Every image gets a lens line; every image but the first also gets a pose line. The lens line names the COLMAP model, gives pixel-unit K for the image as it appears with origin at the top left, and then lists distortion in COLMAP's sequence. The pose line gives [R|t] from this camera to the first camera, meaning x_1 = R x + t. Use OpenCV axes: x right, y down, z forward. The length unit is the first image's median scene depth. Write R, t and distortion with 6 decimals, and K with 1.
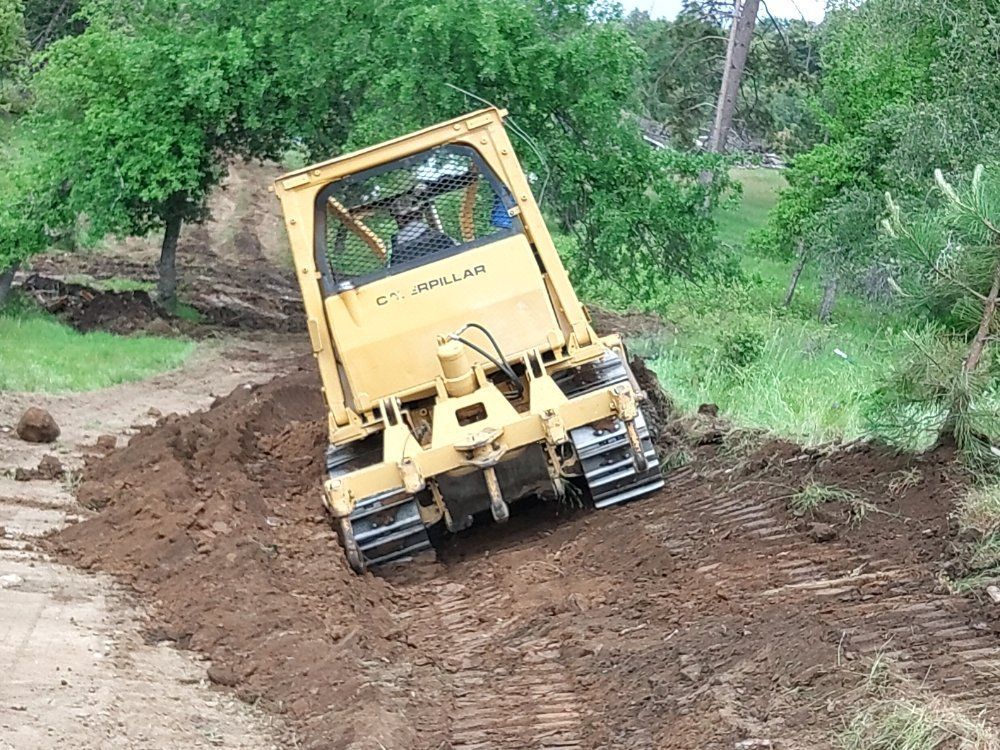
lens RADIAL K [[1272.5, 0, 500.0], [0, 1272.5, 375.0], [0, 0, 1]] dist [0.030764, -0.089499]
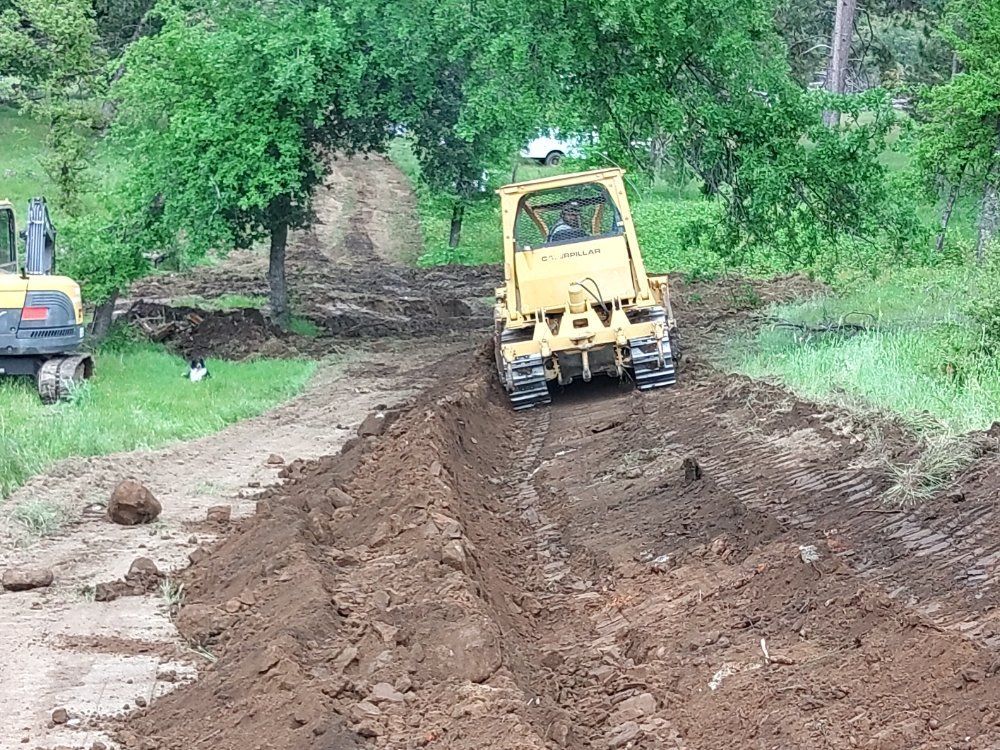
lens RADIAL K [[1034.5, 0, 500.0], [0, 1034.5, 375.0], [0, 0, 1]] dist [0.018020, -0.016962]
pose [[0.993587, -0.091809, -0.066003, -0.059006], [0.094844, 0.994501, 0.044419, -0.034529], [0.061562, -0.050394, 0.996830, 0.265216]]
